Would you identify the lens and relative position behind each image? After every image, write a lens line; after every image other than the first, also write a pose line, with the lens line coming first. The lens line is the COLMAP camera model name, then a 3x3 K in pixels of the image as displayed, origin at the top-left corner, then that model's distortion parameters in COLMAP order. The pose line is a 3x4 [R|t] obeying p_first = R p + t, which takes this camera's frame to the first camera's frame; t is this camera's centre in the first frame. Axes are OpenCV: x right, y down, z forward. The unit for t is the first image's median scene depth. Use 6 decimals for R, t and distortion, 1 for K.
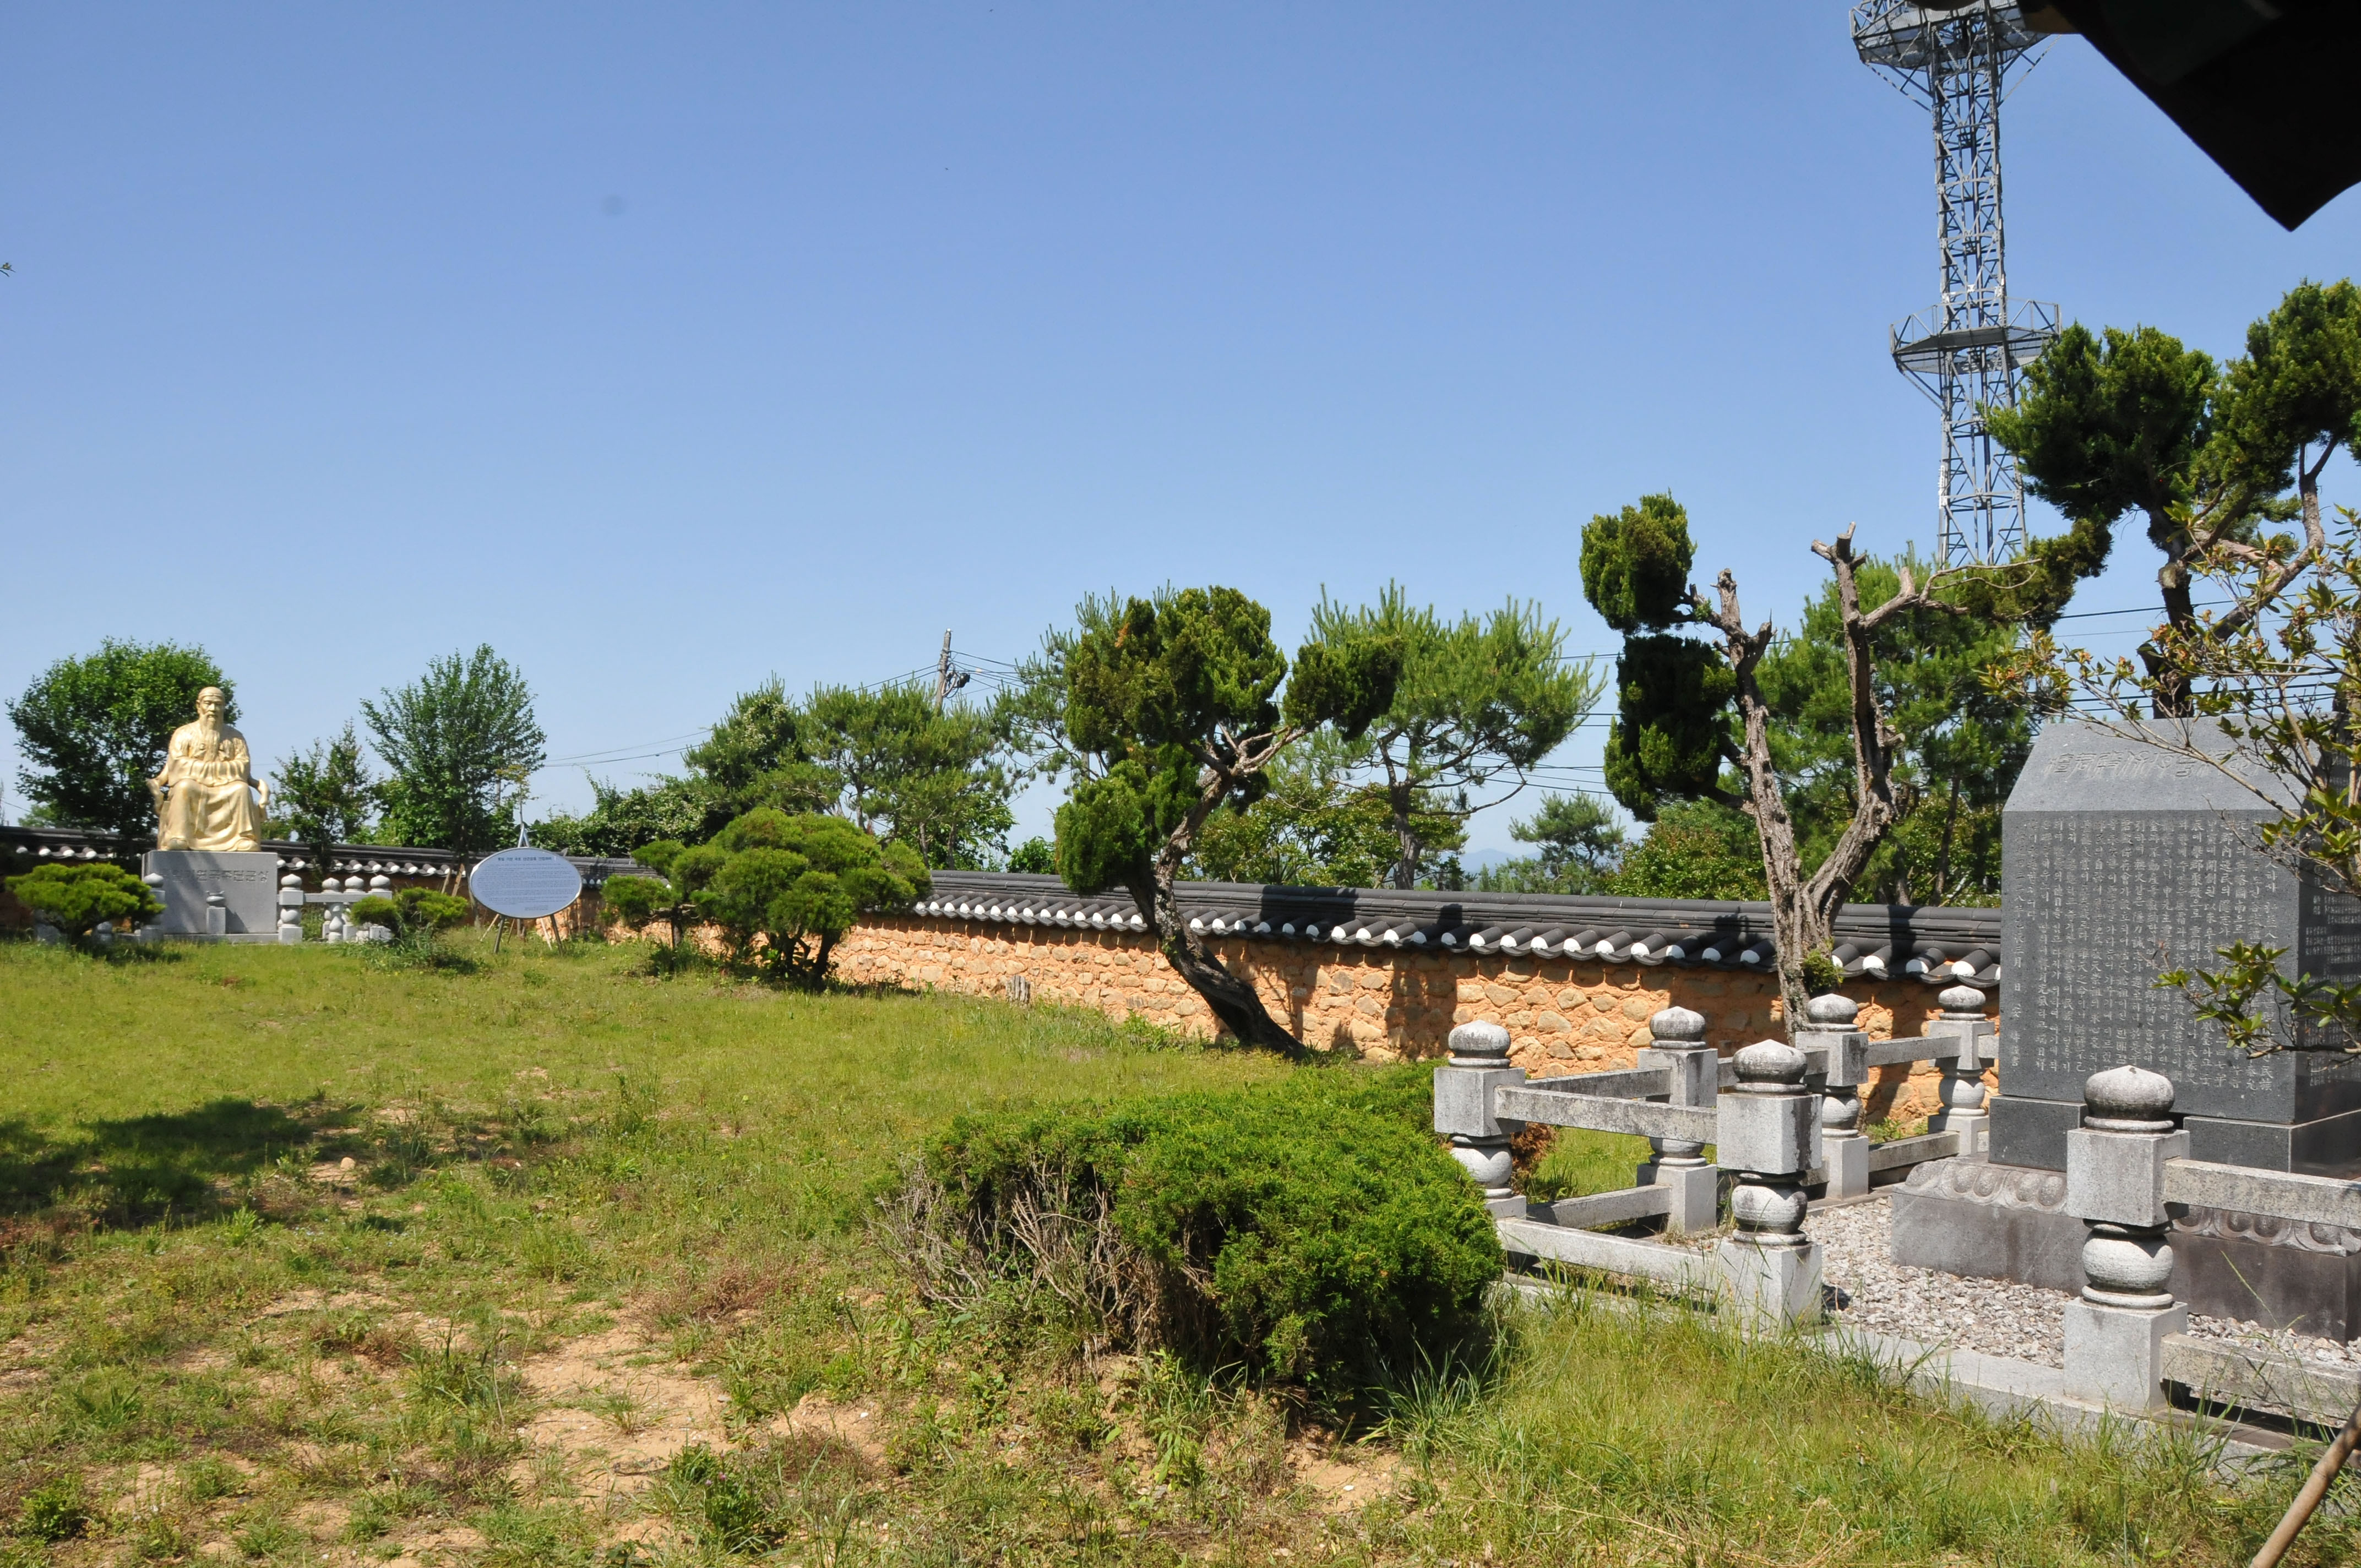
lens RADIAL K [[1851.8, 0, 1161.1], [0, 1851.8, 850.0], [0, 0, 1]] dist [-0.168775, 0.131682]
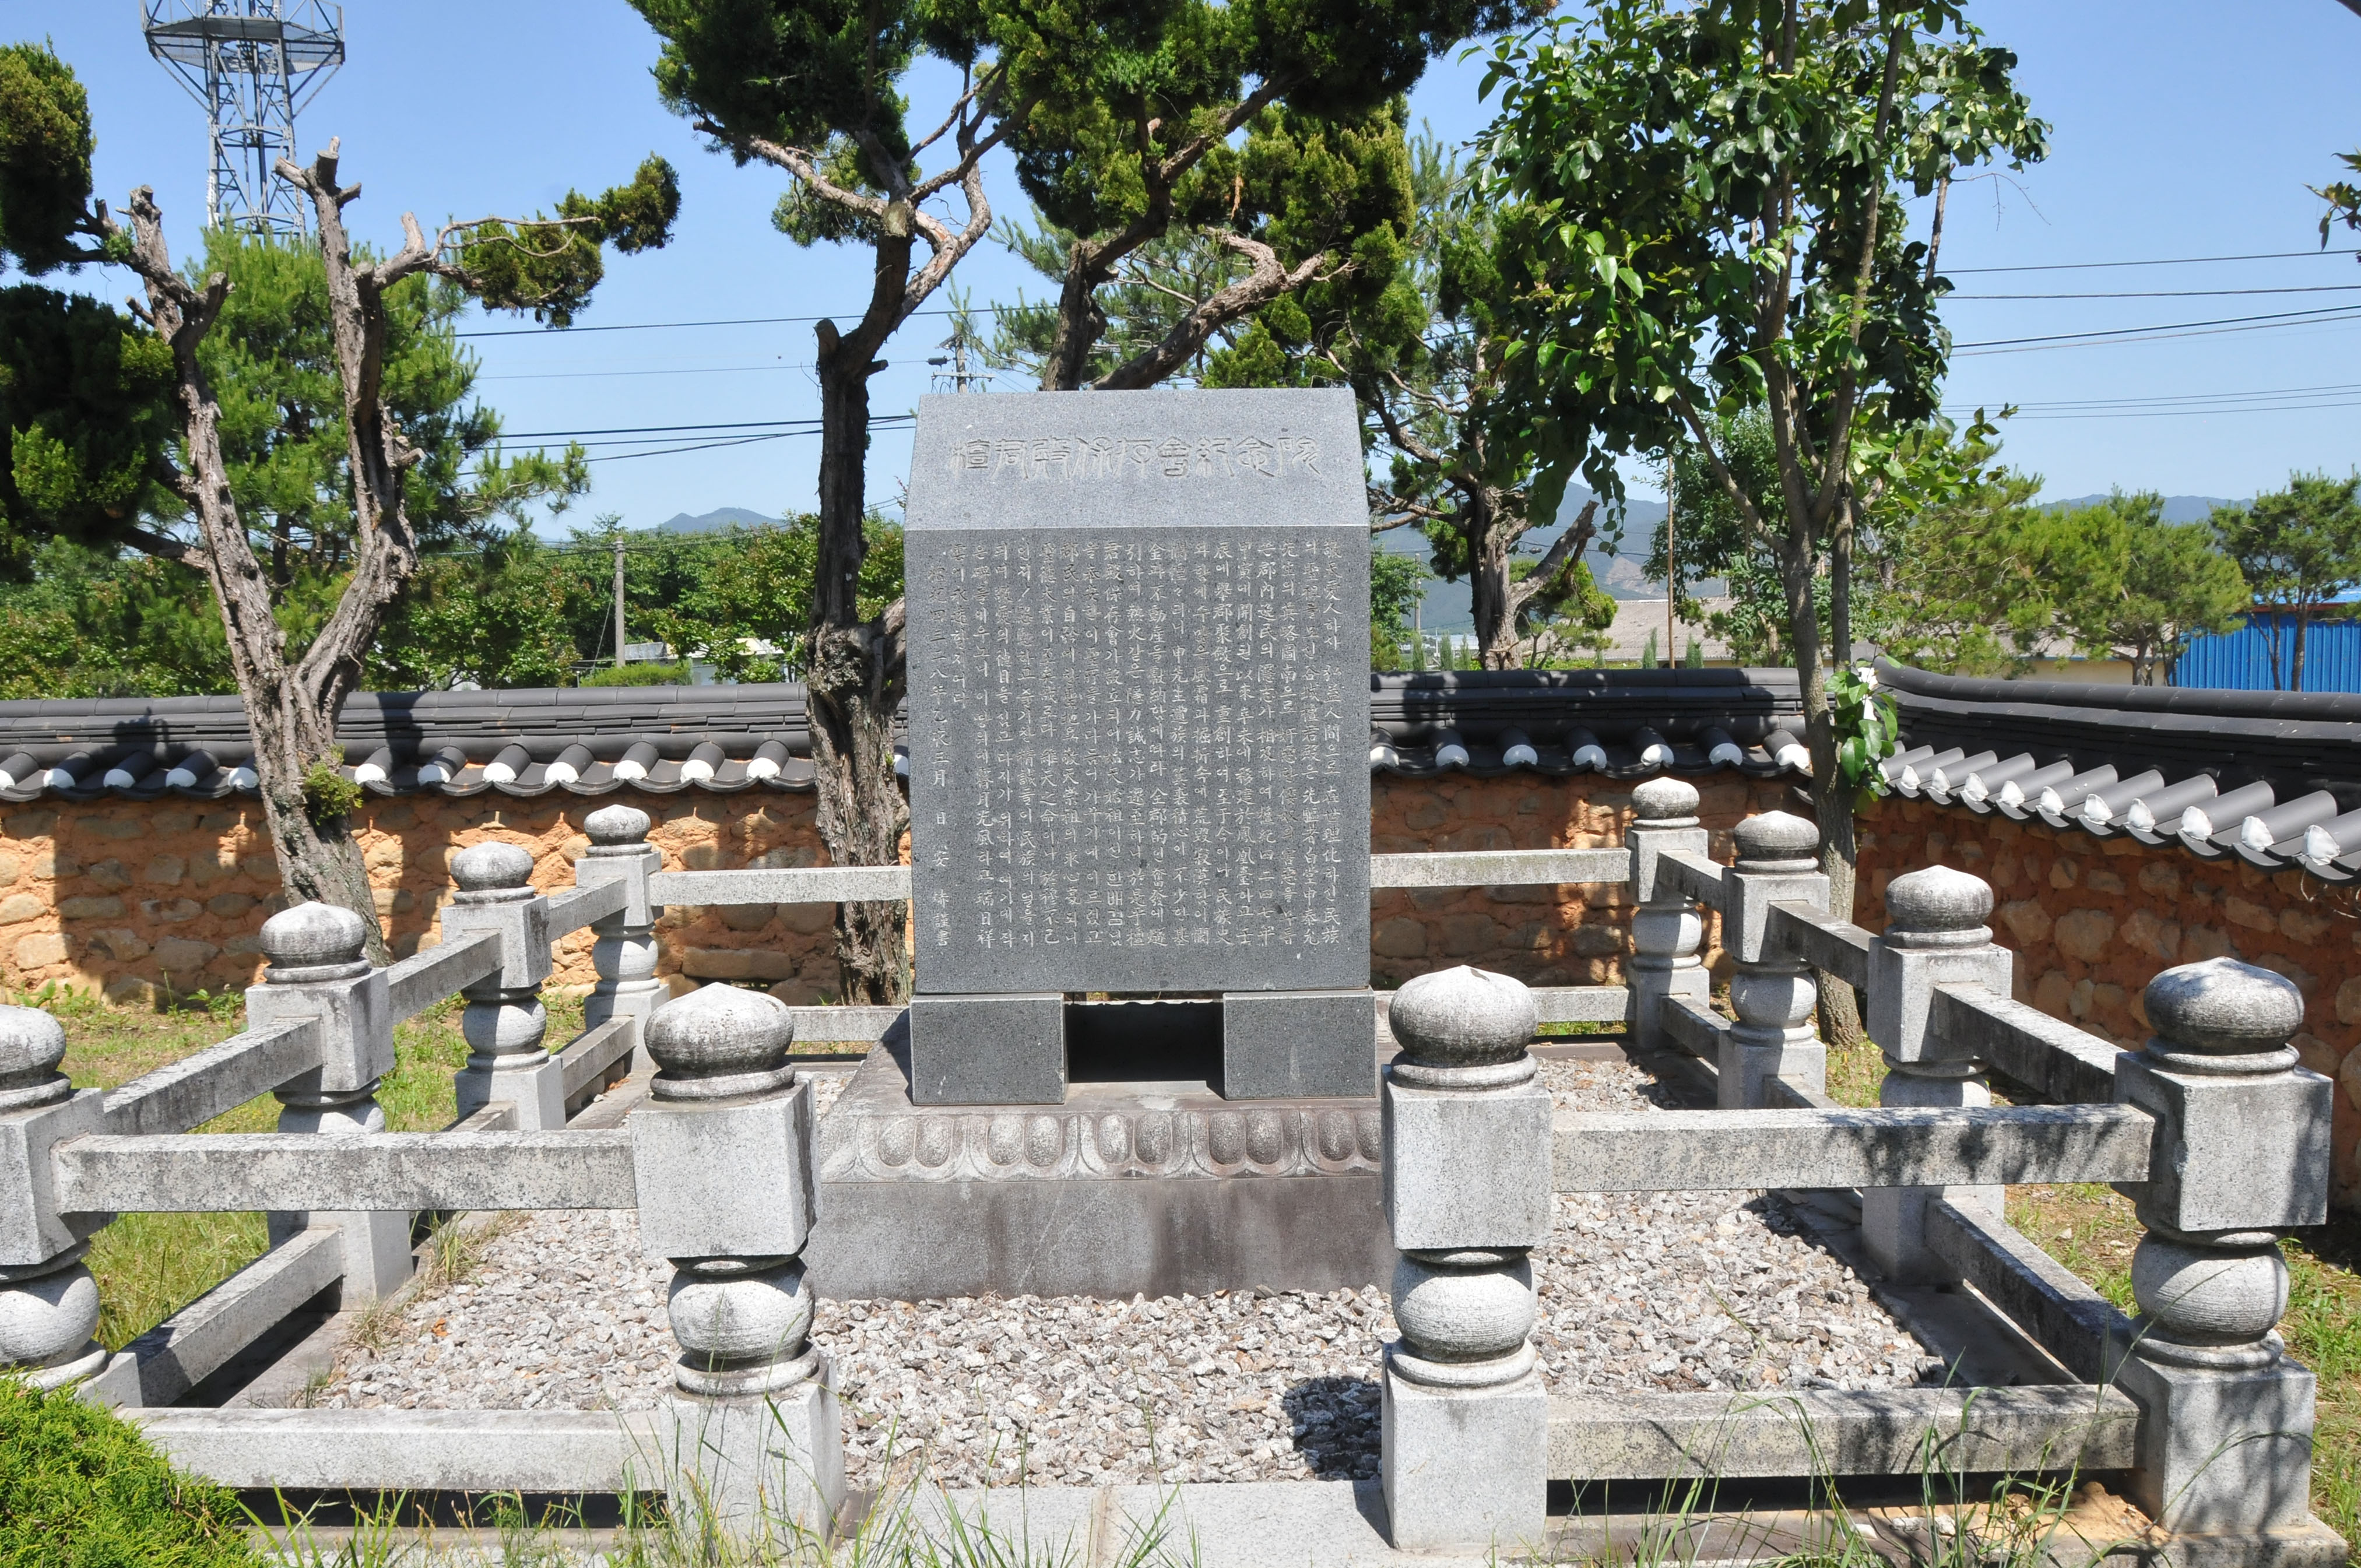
lens RADIAL K [[1970.1, 0, 1176.1], [0, 1970.1, 849.4], [0, 0, 1]] dist [-0.166590, 0.122796]
pose [[0.630862, -0.109164, 0.768177, 0.005676], [0.018329, 0.991873, 0.125901, 0.002044], [-0.775678, -0.065347, 0.627736, 0.292315]]
